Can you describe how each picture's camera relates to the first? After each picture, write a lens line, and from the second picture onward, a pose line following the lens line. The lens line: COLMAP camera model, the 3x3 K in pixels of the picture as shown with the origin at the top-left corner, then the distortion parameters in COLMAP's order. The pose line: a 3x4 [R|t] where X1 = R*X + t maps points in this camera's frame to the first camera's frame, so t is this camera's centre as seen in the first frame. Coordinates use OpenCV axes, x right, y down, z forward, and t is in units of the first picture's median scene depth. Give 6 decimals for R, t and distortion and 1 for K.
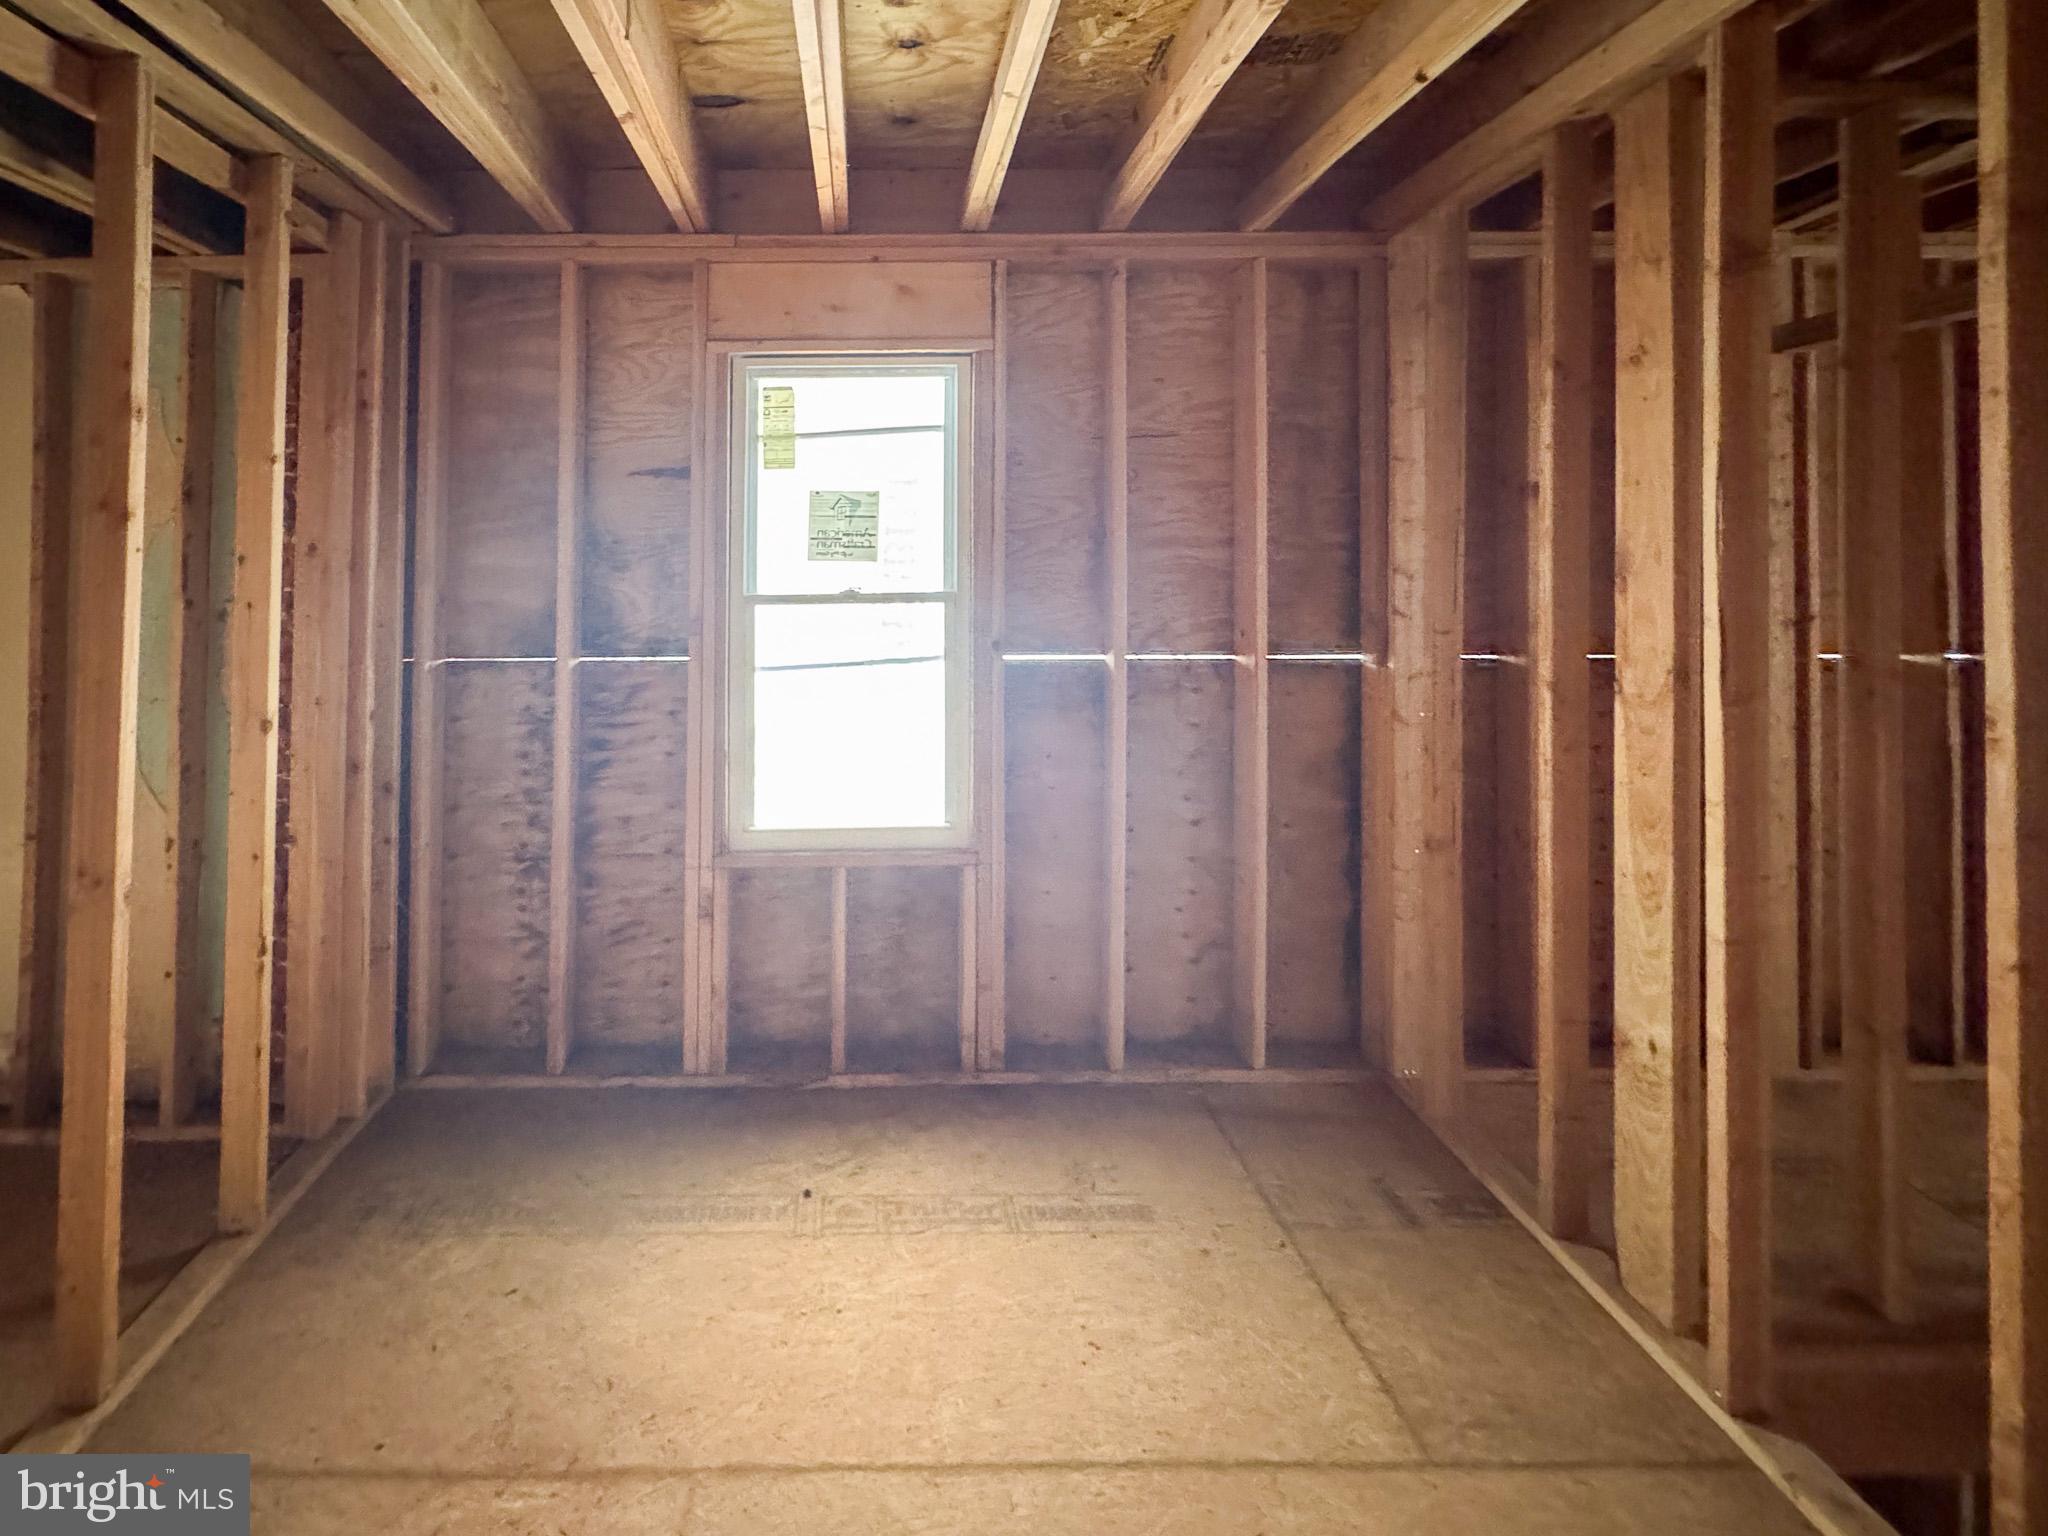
lens RADIAL K [[814.1, 0, 1025.5], [0, 814.1, 739.2], [0, 0, 1]] dist [-0.000127, -0.000091]
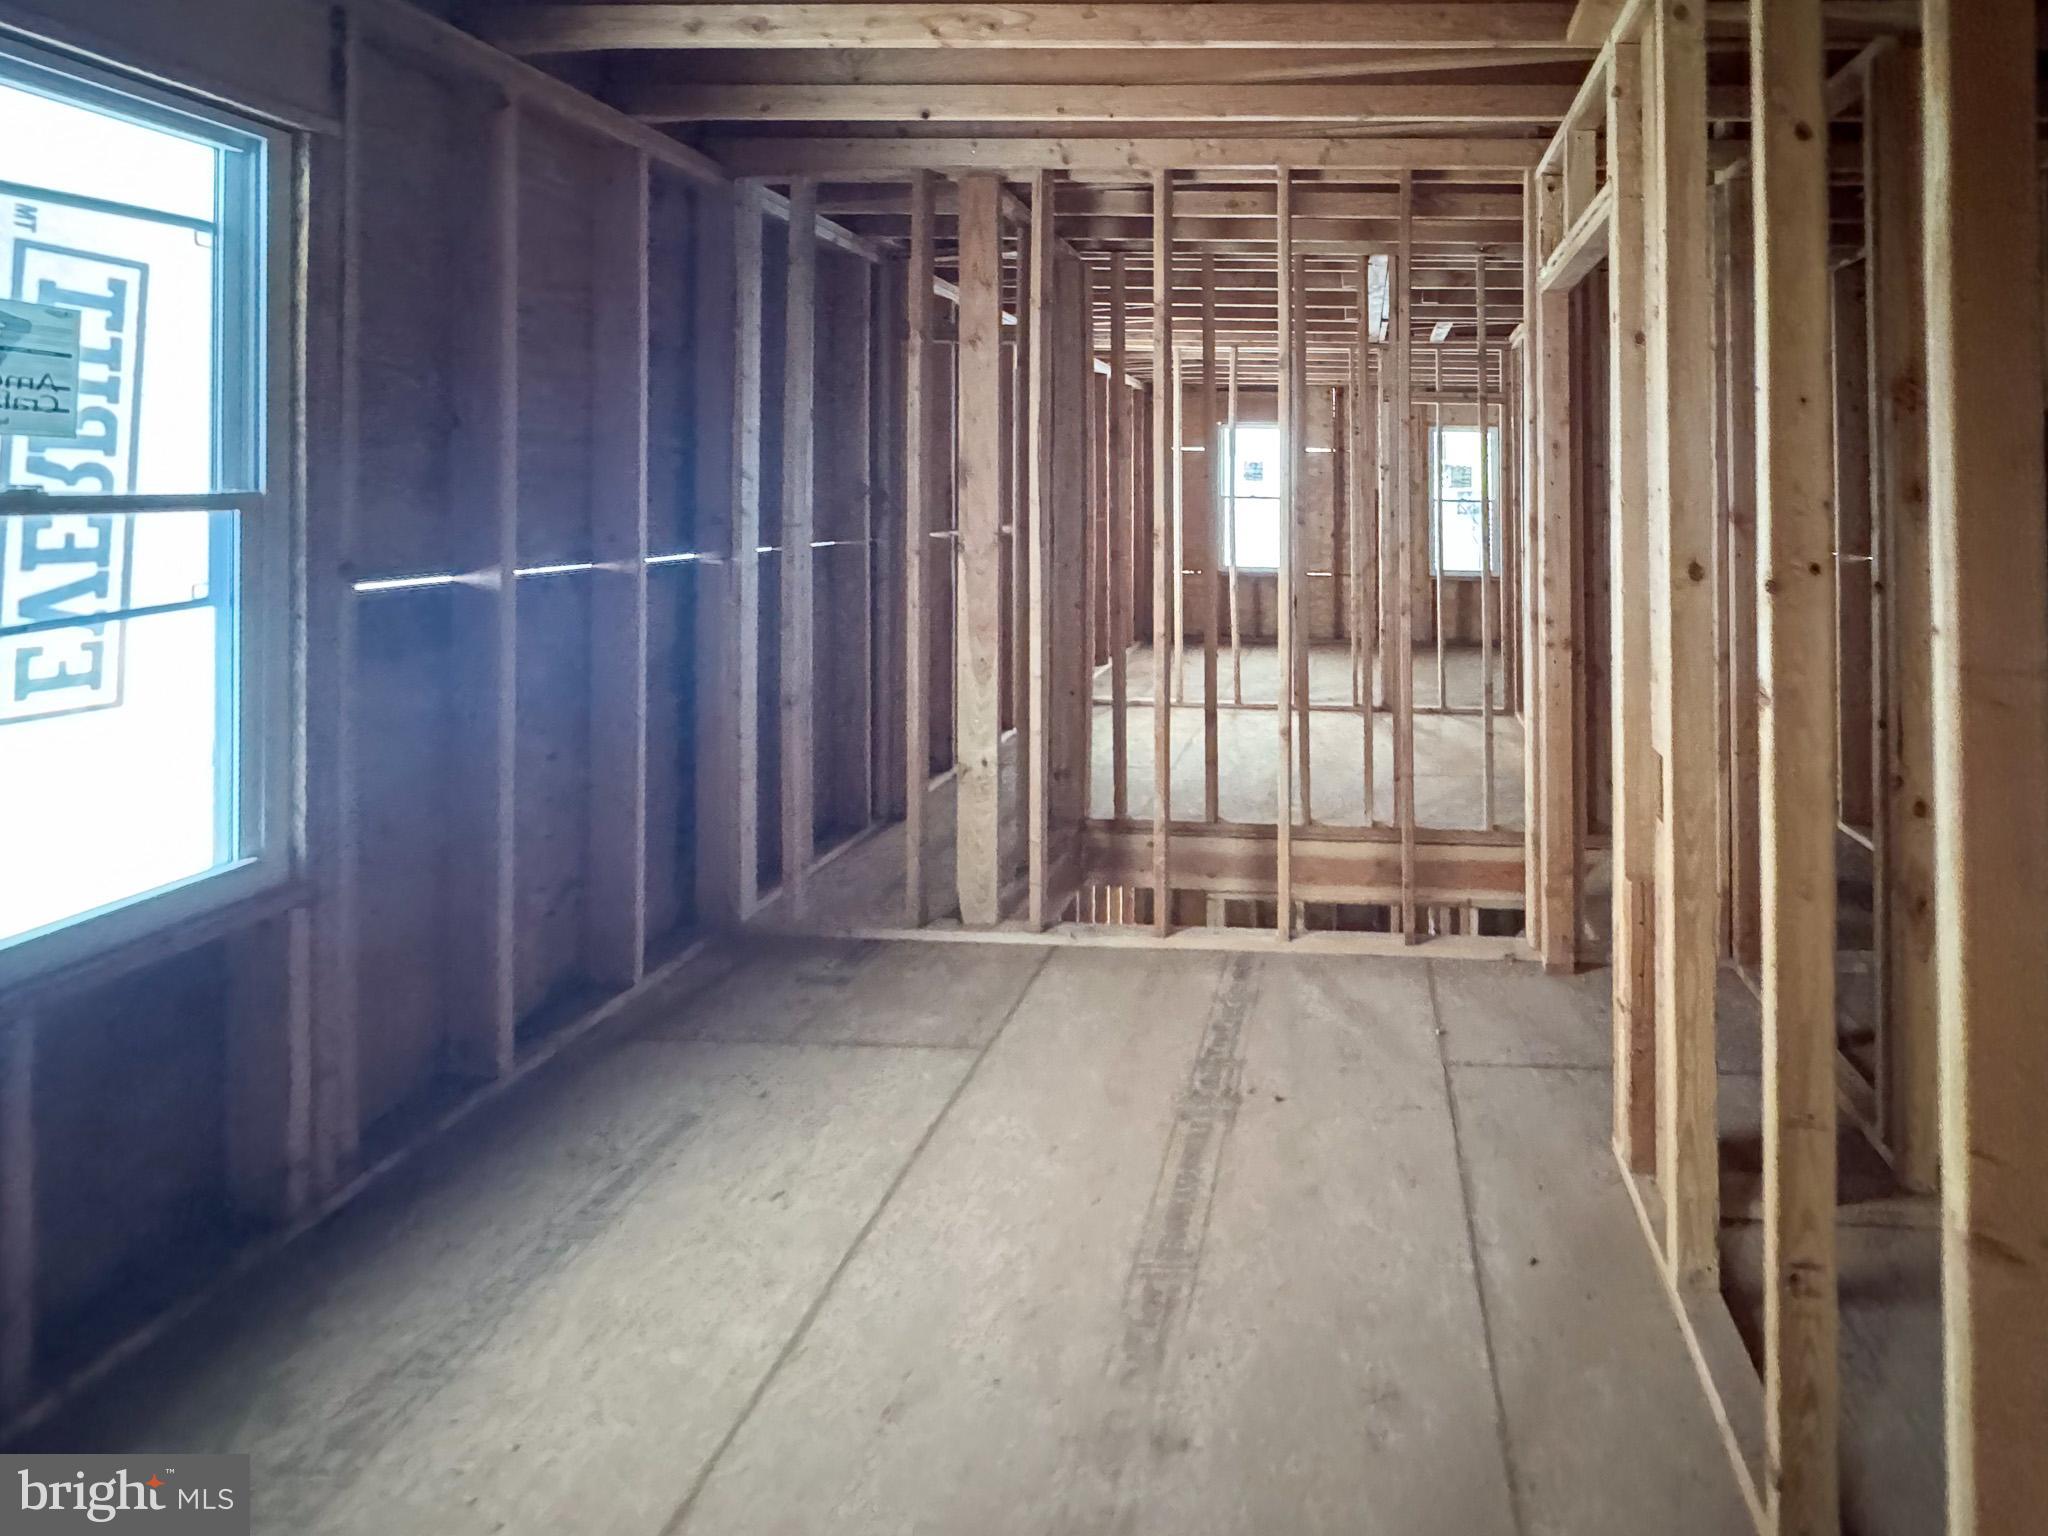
lens RADIAL K [[828.9, 0, 1024.0], [0, 828.9, 768.0], [0, 0, 1]] dist [0.000523, 0.000053]
pose [[0.337033, -0.292289, 0.894973, -0.546762], [0.189085, 0.952235, 0.239784, -0.011524], [-0.922310, 0.088411, 0.376202, 0.185937]]
